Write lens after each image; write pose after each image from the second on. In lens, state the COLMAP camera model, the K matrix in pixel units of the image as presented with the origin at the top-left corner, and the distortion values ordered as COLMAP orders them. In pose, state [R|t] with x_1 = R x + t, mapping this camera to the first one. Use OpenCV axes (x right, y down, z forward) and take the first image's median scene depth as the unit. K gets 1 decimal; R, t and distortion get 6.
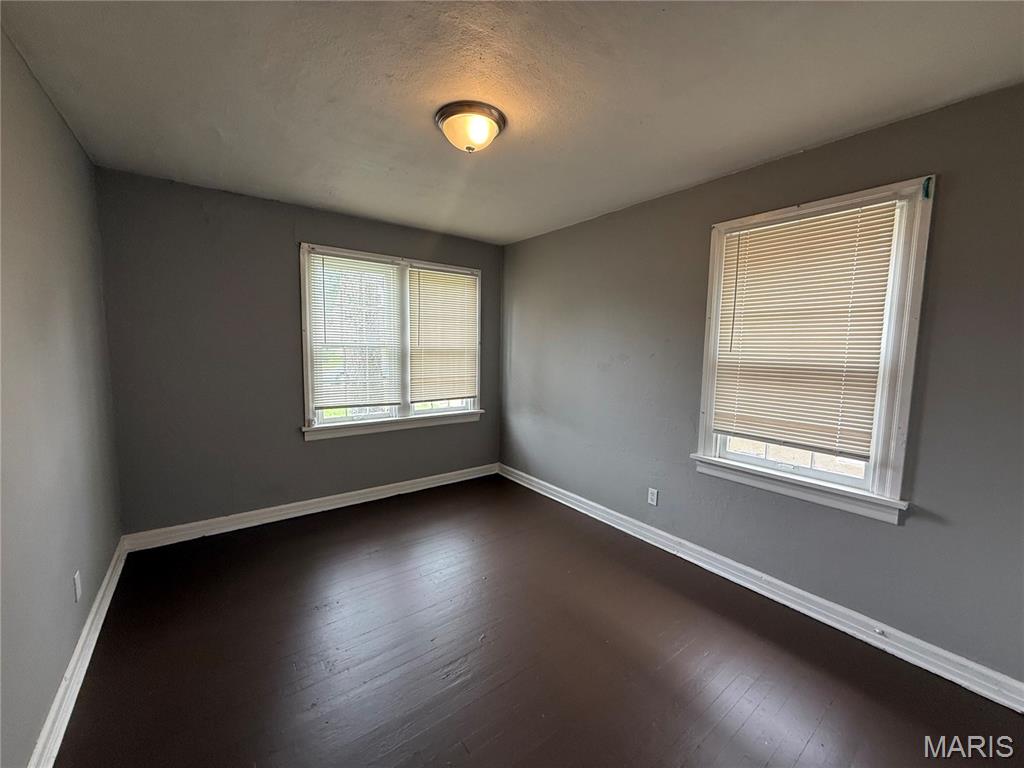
lens RADIAL K [[406.8, 0, 512.3], [0, 406.8, 383.7], [0, 0, 1]] dist [-0.003305, 0.000760]
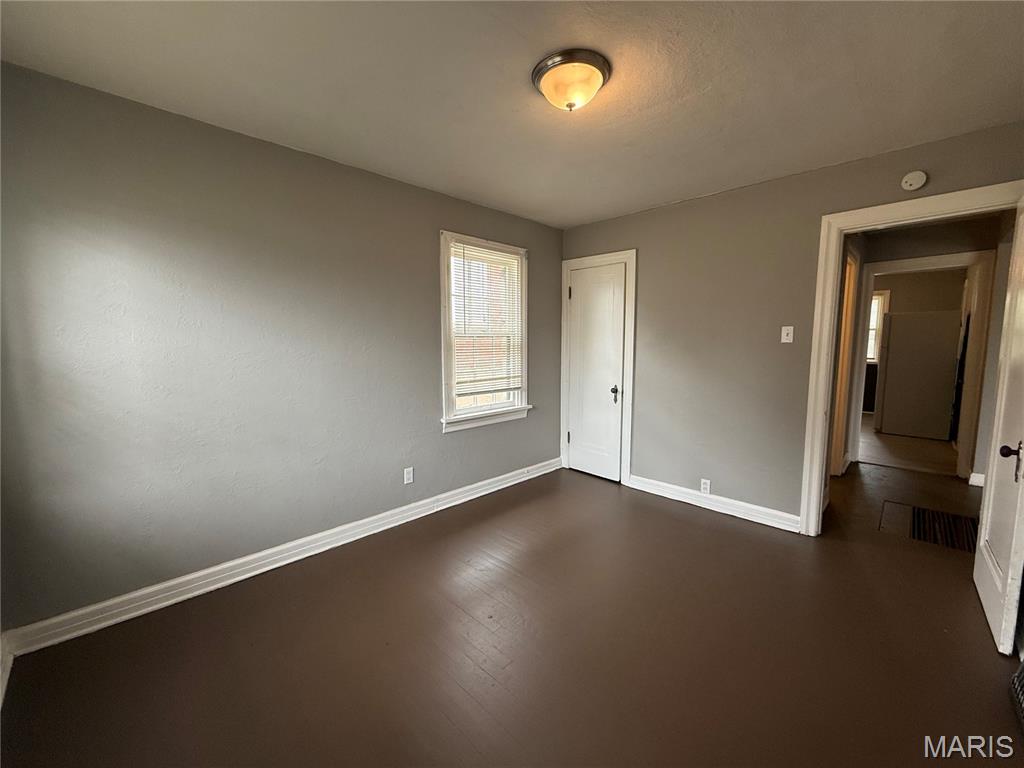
lens RADIAL K [[406.8, 0, 511.2], [0, 406.8, 381.3], [0, 0, 1]] dist [-0.003305, 0.000760]
pose [[-0.130944, -0.120578, 0.984030, -0.882685], [0.089489, 0.987086, 0.132861, -0.094438], [-0.987343, 0.105458, -0.118463, 1.099381]]
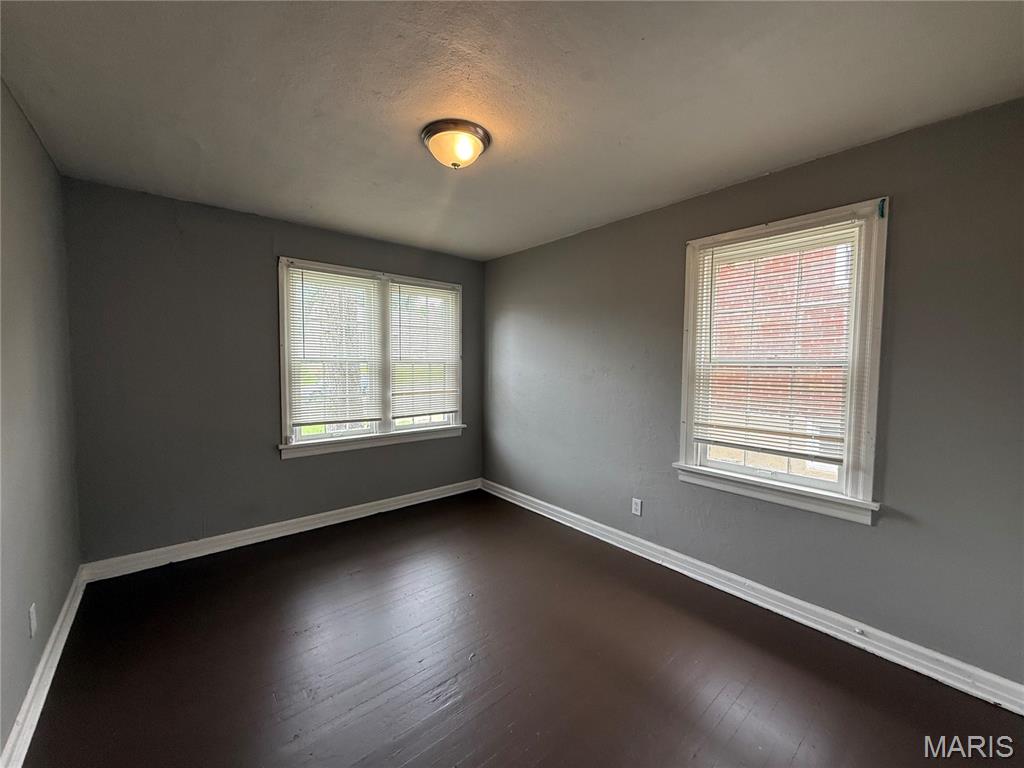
lens RADIAL K [[406.8, 0, 511.9], [0, 406.8, 383.6], [0, 0, 1]] dist [-0.003305, 0.000760]
pose [[0.998344, -0.011470, 0.056377, -0.022885], [0.013714, 0.999122, -0.039576, 0.010287], [-0.055873, 0.040283, 0.997625, -0.003004]]
